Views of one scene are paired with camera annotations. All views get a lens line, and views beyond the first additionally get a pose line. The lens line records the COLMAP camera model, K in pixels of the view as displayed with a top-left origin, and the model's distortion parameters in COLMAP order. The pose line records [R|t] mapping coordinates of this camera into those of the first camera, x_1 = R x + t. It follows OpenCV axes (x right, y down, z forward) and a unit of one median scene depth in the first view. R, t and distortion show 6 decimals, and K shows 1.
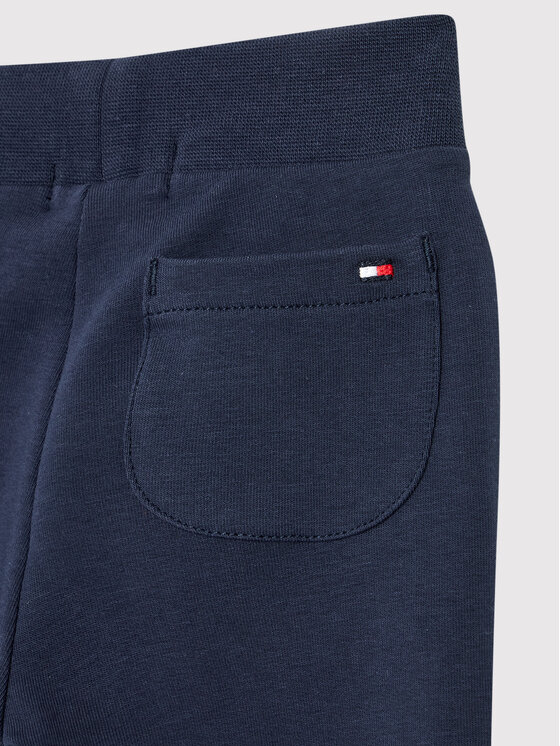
lens RADIAL K [[2197.0, 0, 280.0], [0, 2197.0, 373.0], [0, 0, 1]] dist [-0.274453, -1.665190]
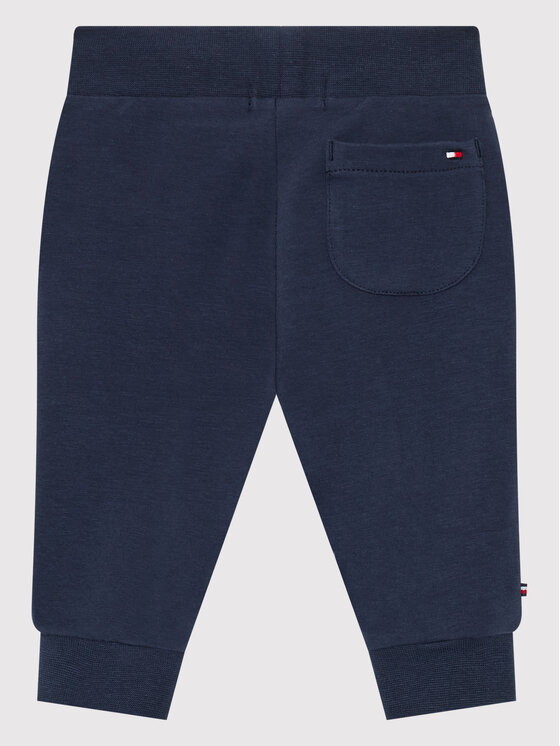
lens RADIAL K [[2197.0, 0, 280.0], [0, 2197.0, 373.0], [0, 0, 1]] dist [-0.274453, -1.665190]
pose [[0.640006, -0.034771, 0.767583, -1.505421], [0.013564, 0.999331, 0.033959, 0.076918], [-0.768250, -0.011323, 0.640050, -0.122153]]
